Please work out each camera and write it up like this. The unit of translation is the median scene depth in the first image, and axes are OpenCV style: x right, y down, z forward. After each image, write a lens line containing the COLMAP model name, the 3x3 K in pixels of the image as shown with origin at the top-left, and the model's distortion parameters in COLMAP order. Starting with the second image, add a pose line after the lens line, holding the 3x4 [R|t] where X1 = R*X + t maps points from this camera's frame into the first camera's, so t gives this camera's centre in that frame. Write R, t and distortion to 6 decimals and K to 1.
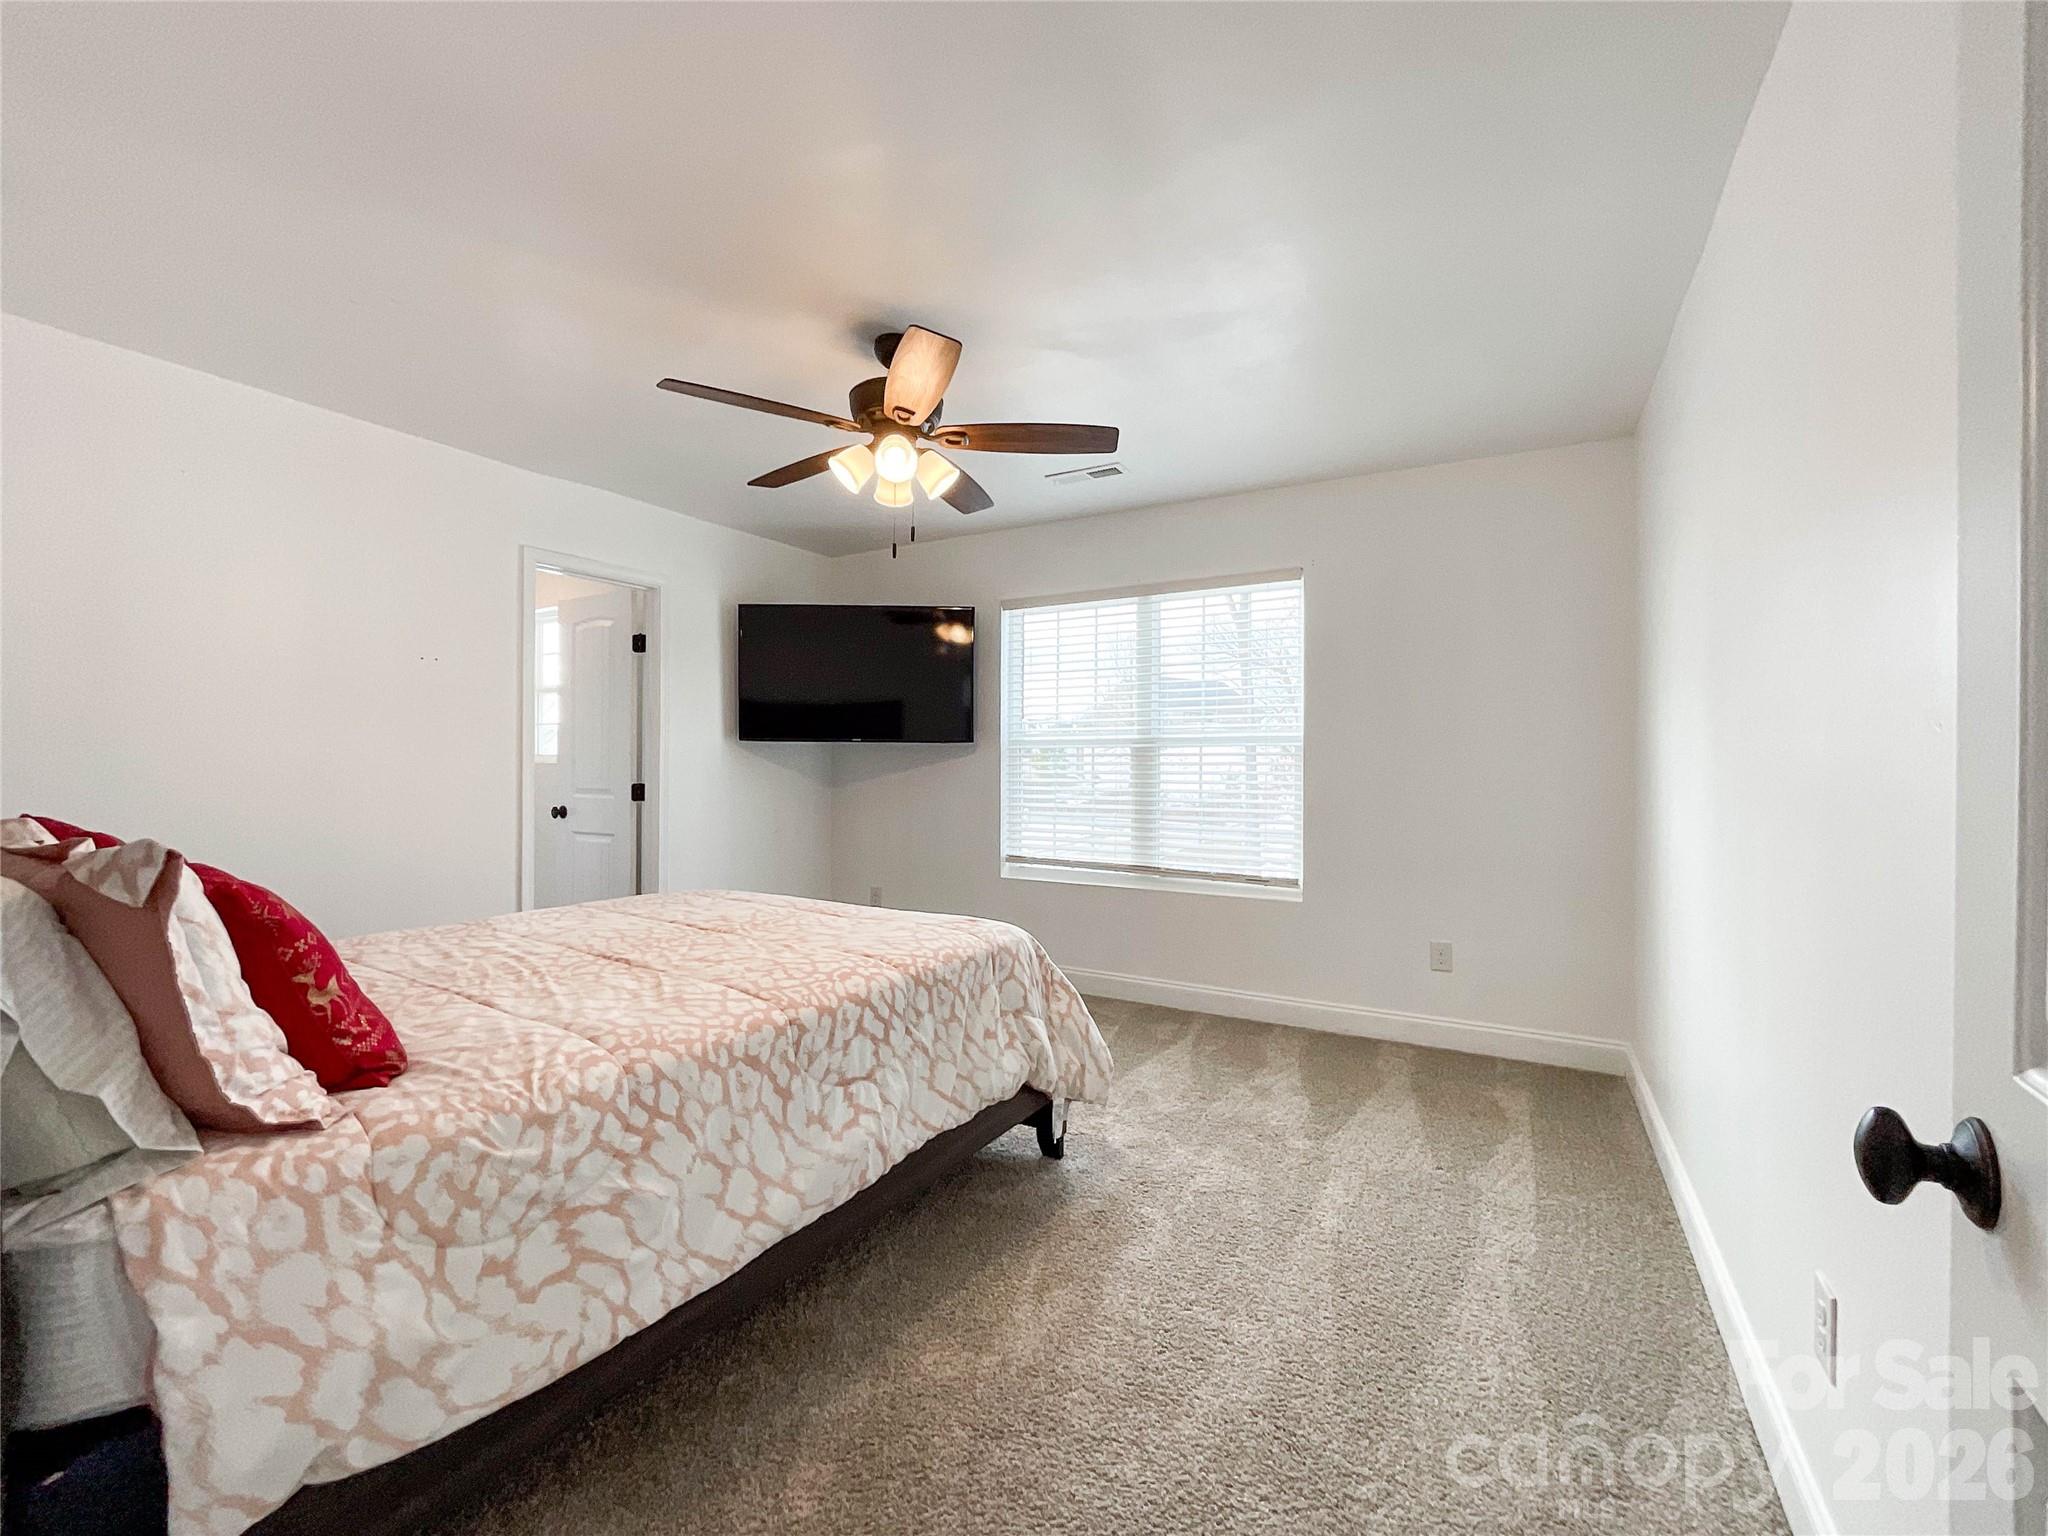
lens RADIAL K [[839.0, 0, 1028.6], [0, 839.0, 770.2], [0, 0, 1]] dist [-0.034695, 0.013430]
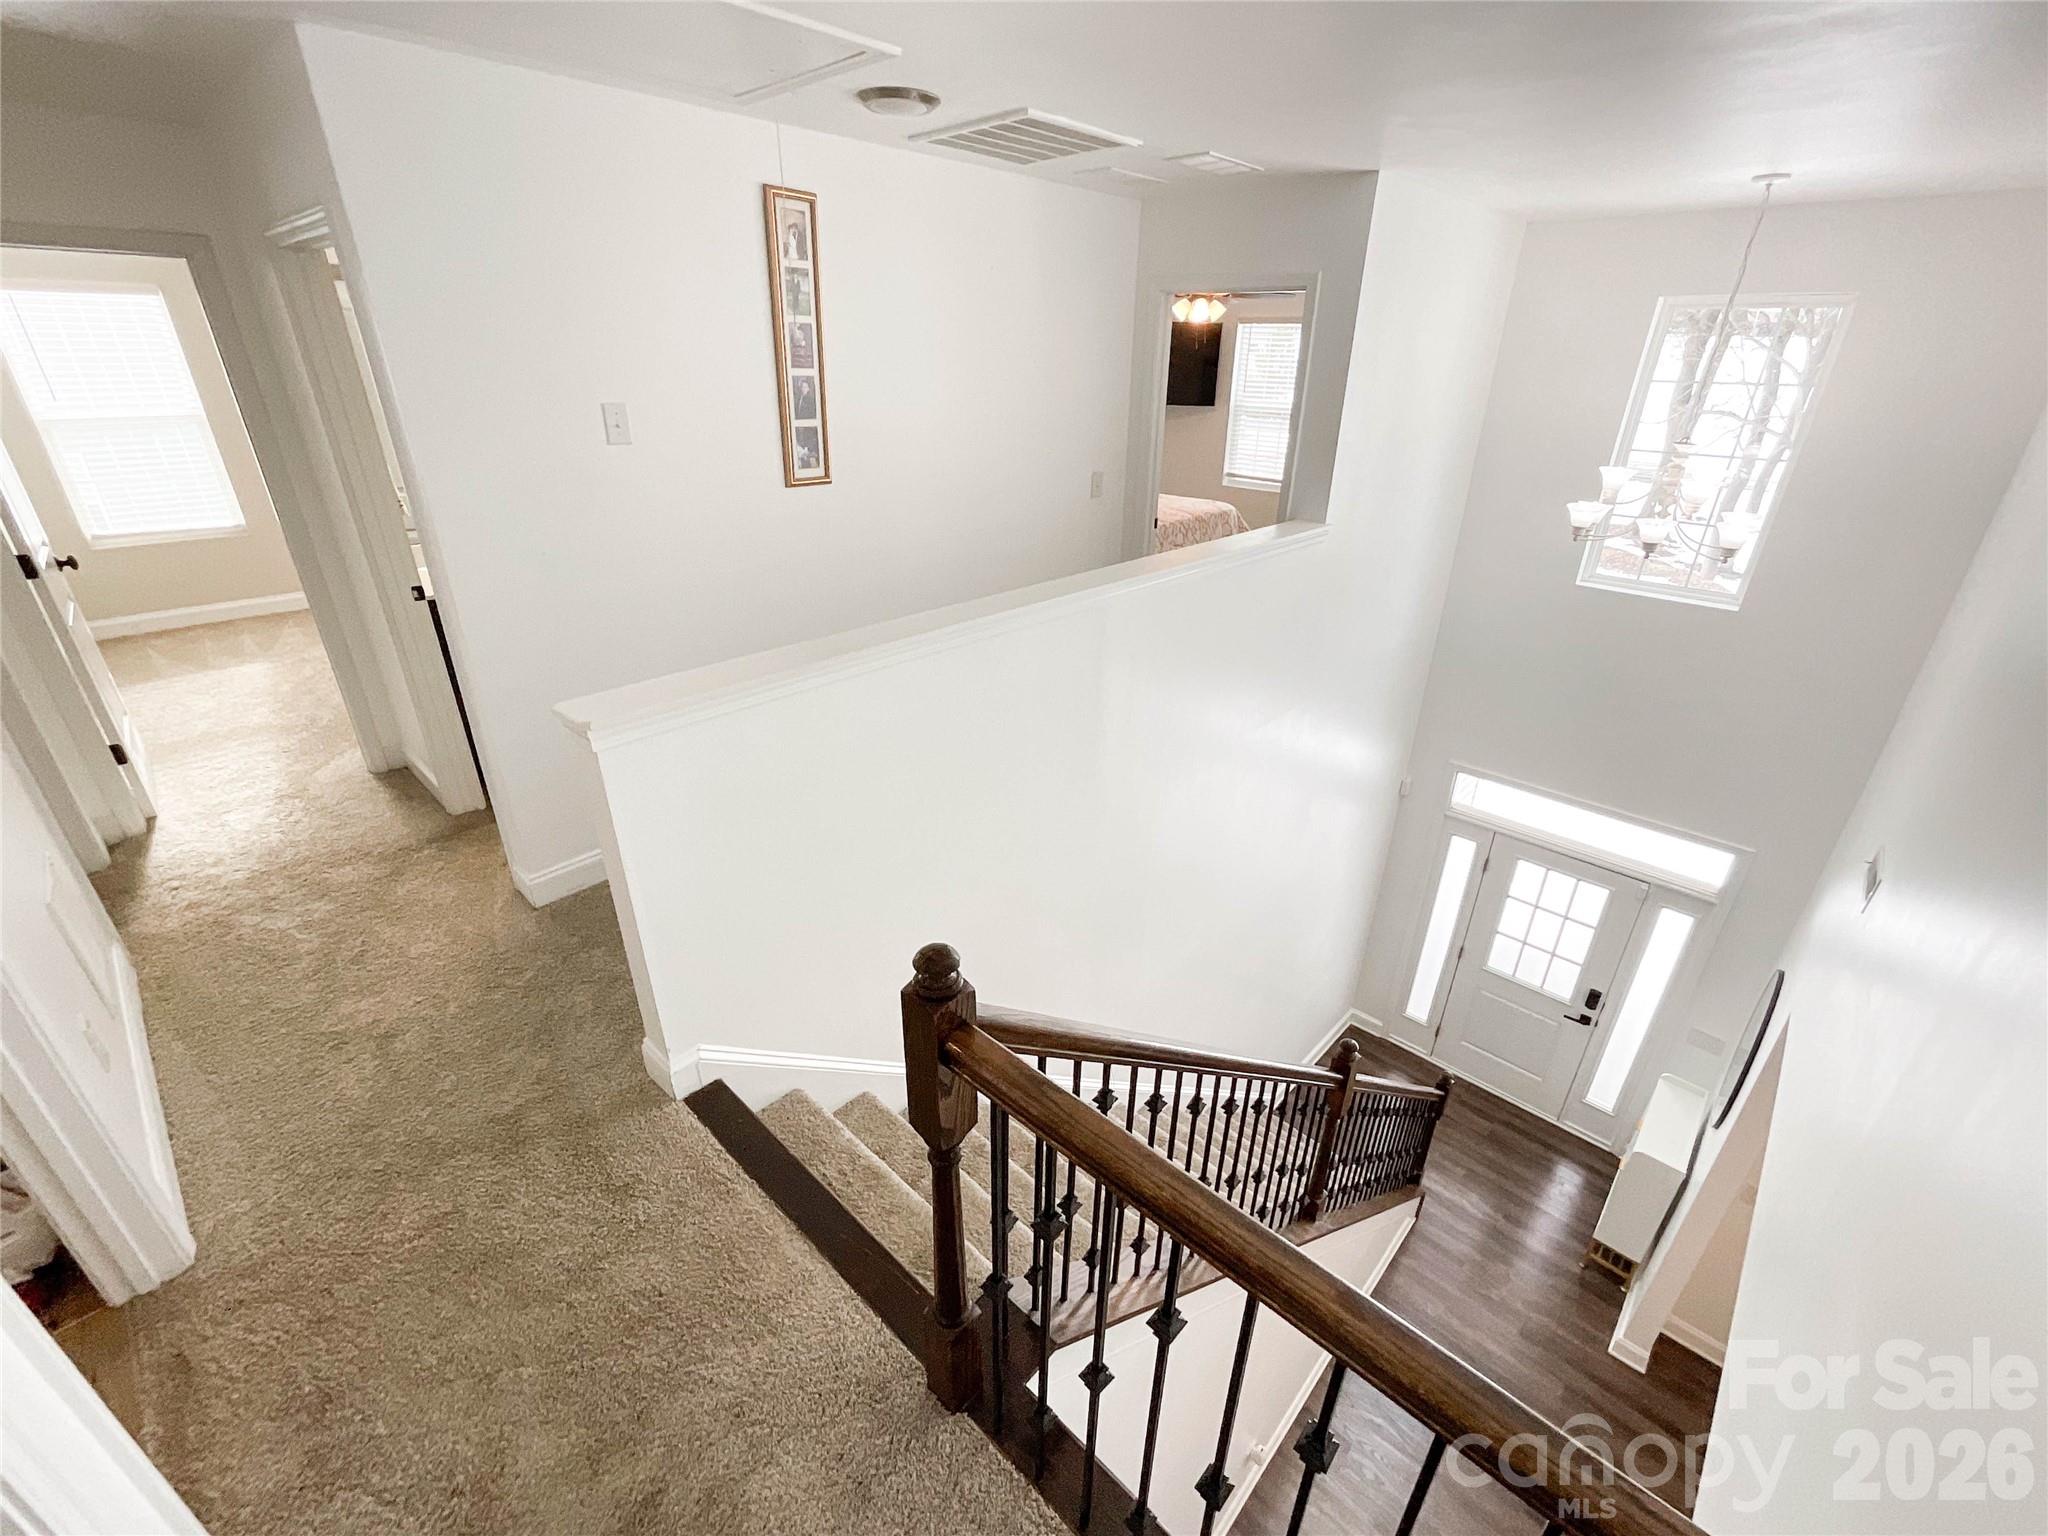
lens RADIAL K [[839.0, 0, 1028.6], [0, 839.0, 770.2], [0, 0, 1]] dist [-0.034695, 0.013430]
pose [[0.971956, 0.104714, -0.210563, 0.008962], [-0.000839, 0.896929, 0.442174, -0.243473], [0.235162, -0.429597, 0.871863, -1.952646]]
